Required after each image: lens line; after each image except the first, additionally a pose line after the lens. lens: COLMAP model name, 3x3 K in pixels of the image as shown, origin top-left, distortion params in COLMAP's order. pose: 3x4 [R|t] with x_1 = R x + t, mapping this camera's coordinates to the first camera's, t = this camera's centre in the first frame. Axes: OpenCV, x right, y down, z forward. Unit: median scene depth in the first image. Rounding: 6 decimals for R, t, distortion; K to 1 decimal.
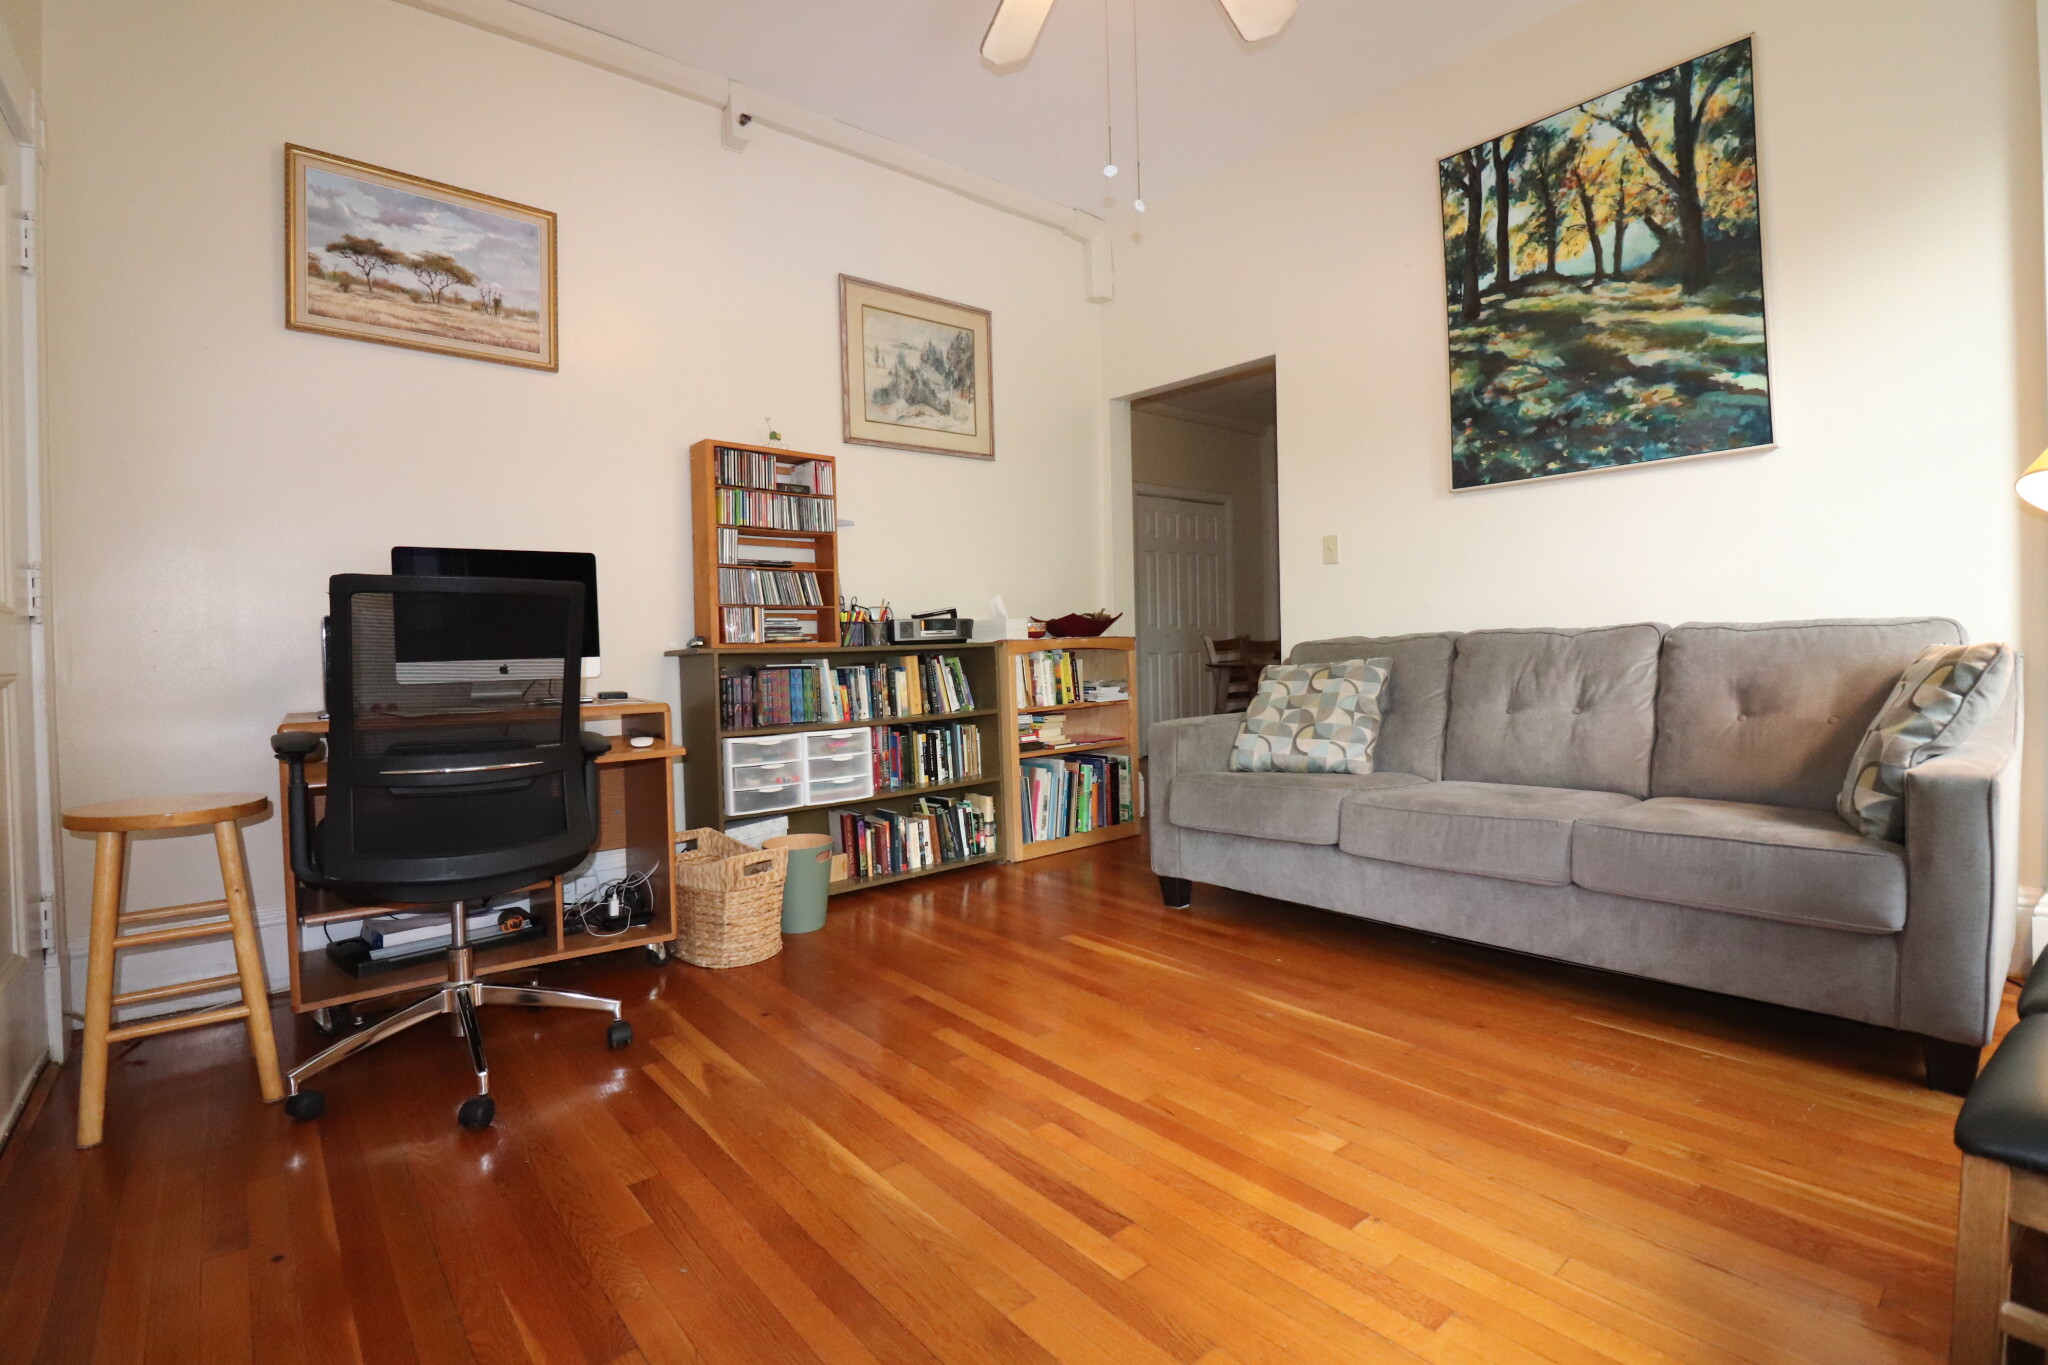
lens RADIAL K [[946.0, 0, 1015.8], [0, 946.0, 657.2], [0, 0, 1]] dist [-0.000140, -0.014983]
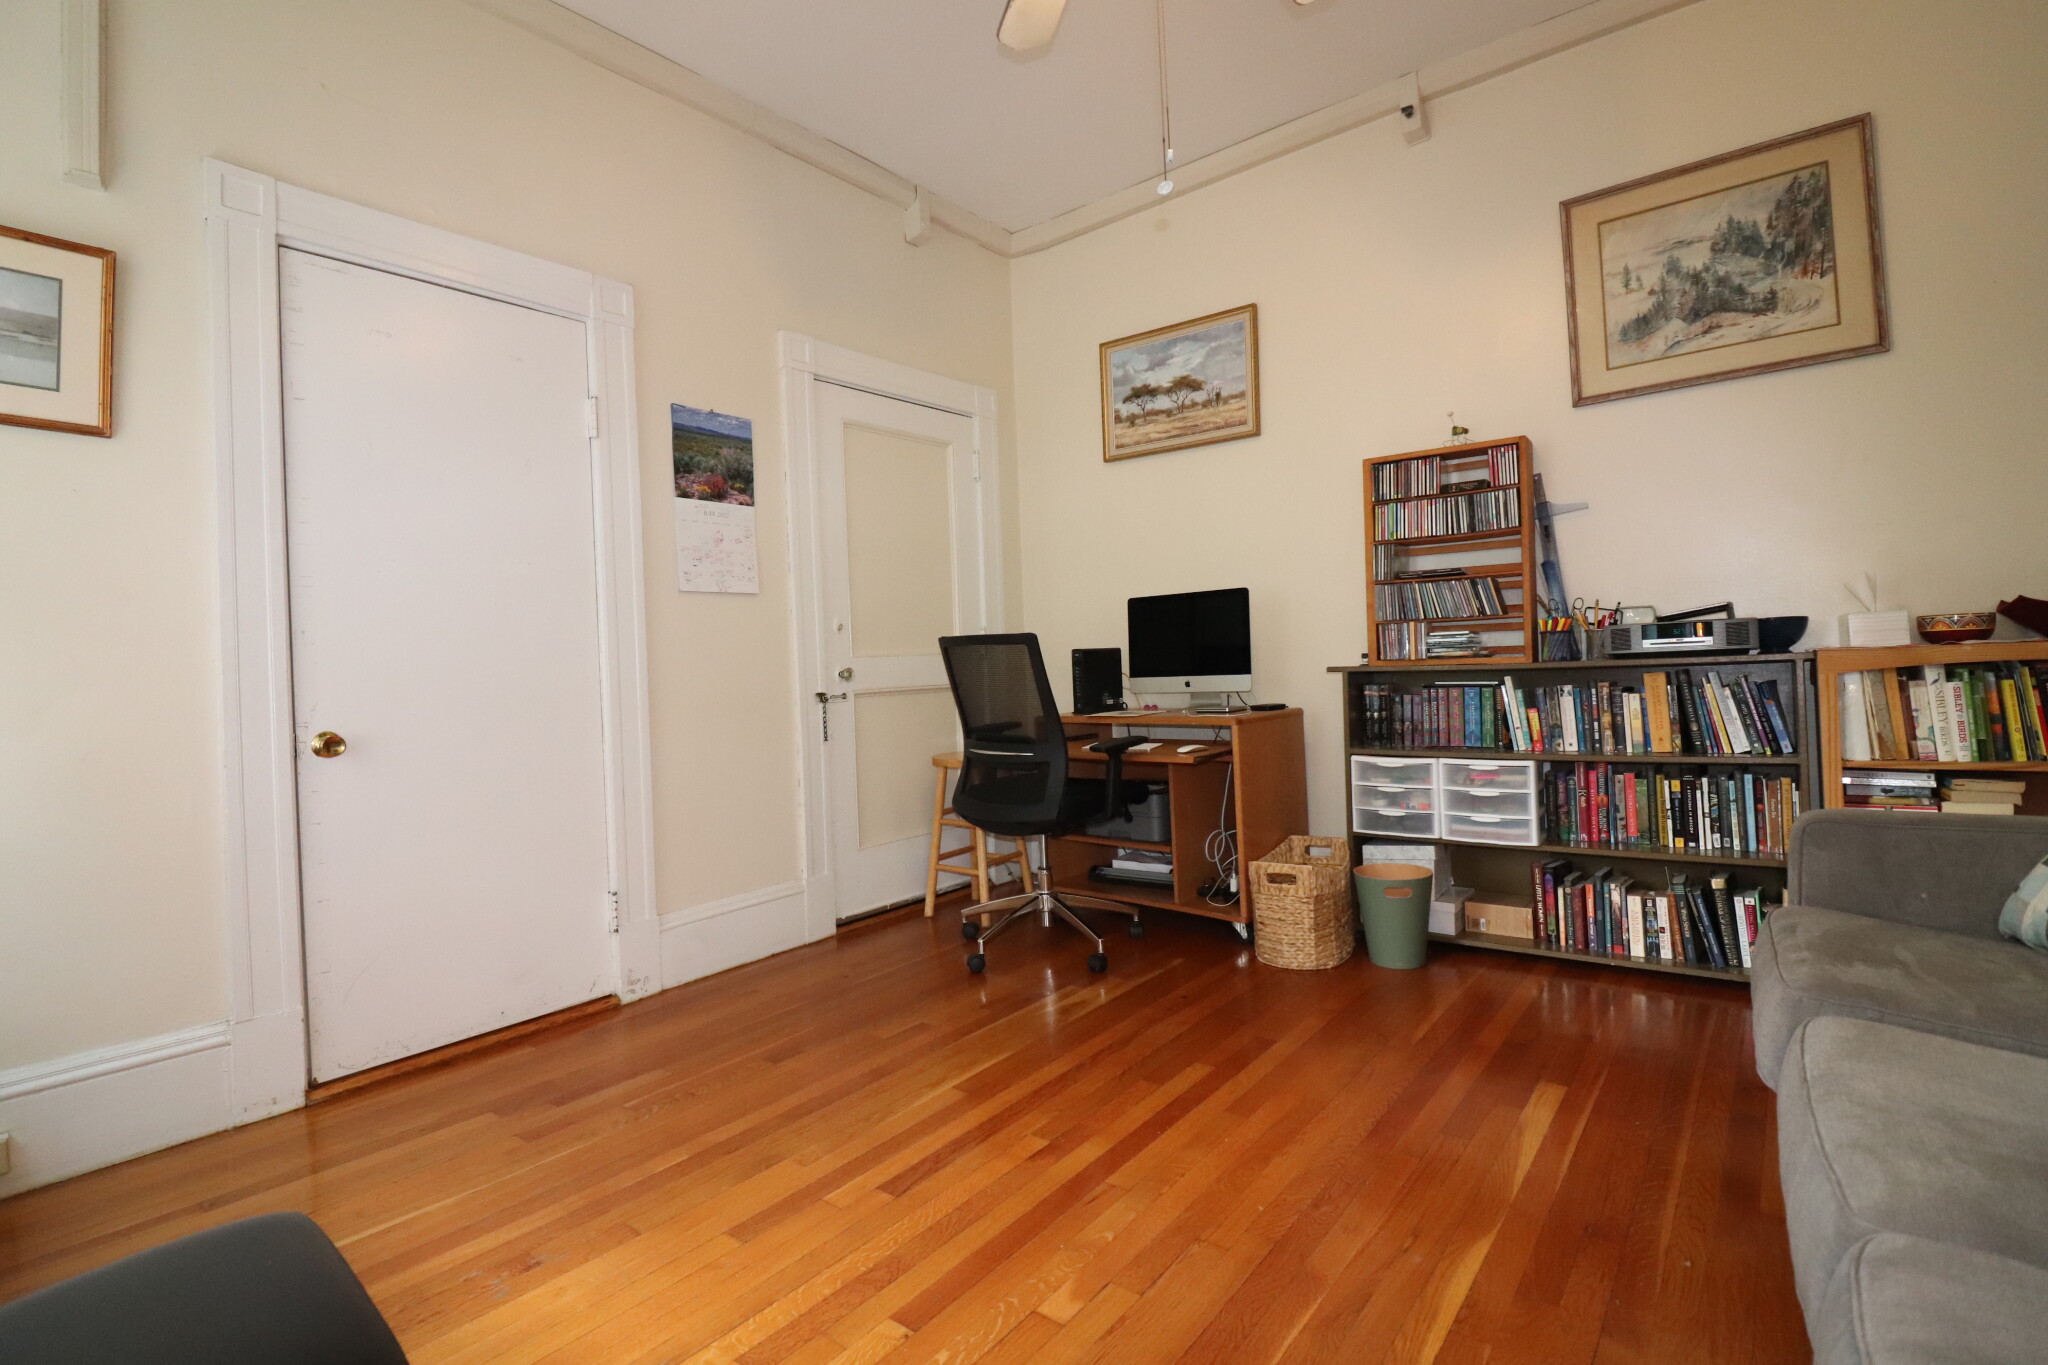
lens RADIAL K [[946.0, 0, 1015.8], [0, 946.0, 657.2], [0, 0, 1]] dist [-0.000140, -0.014983]
pose [[0.201818, 0.007648, -0.979393, 0.582075], [0.020808, 0.999710, 0.012095, -0.037449], [0.979202, -0.022820, 0.201601, 0.413387]]
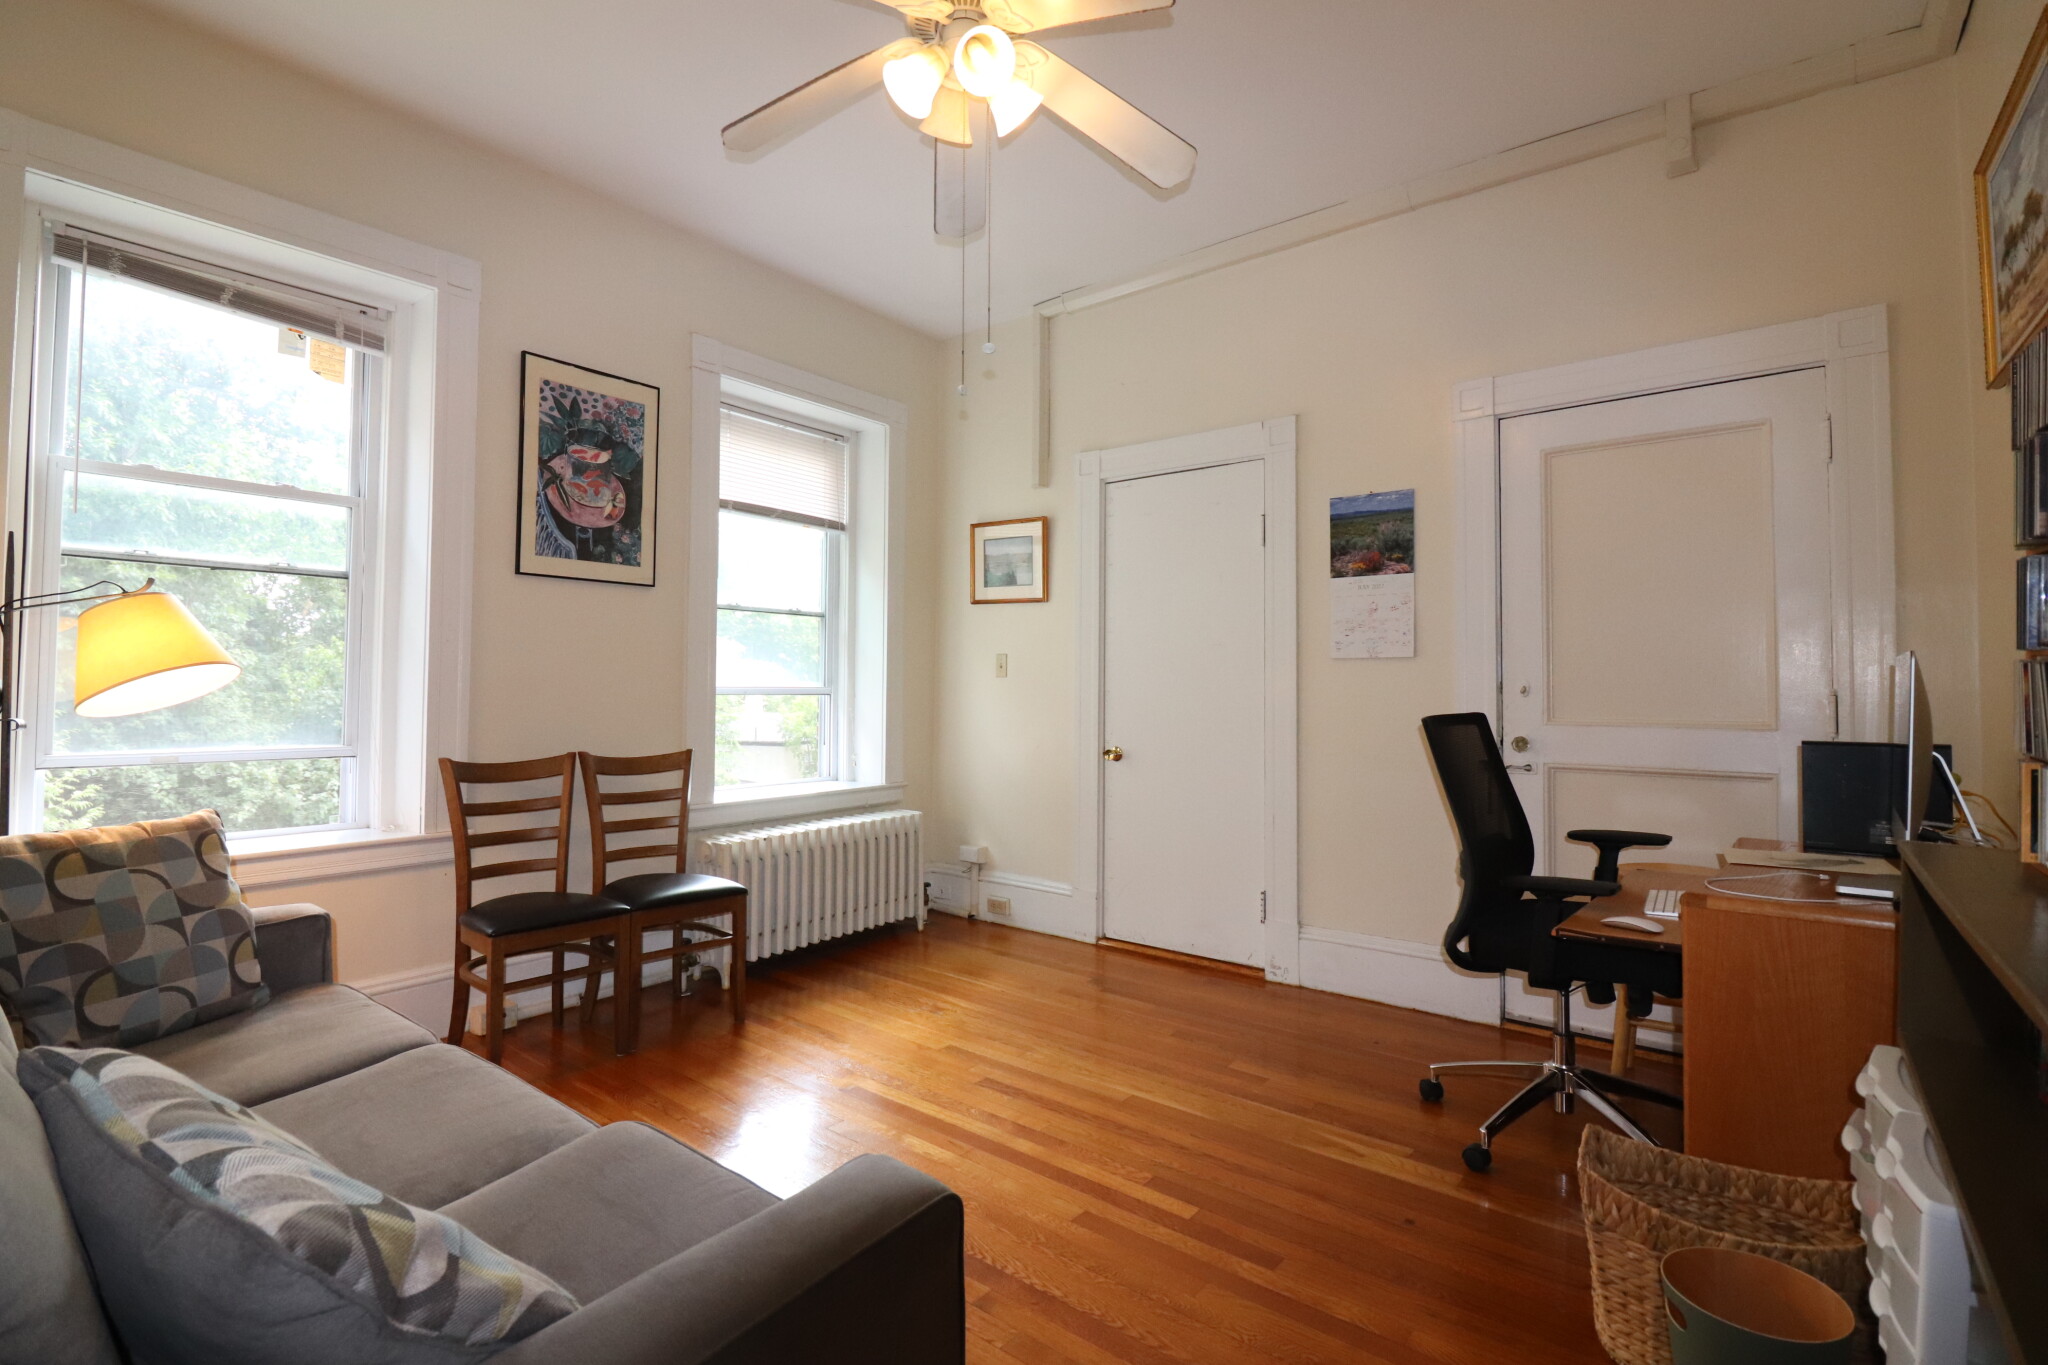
lens RADIAL K [[946.0, 0, 1015.8], [0, 946.0, 657.2], [0, 0, 1]] dist [-0.000140, -0.014983]
pose [[-0.979494, 0.015794, -0.200854, 0.180376], [0.017405, 0.999829, -0.006255, -0.099057], [0.200721, -0.009622, -0.979601, 1.270857]]
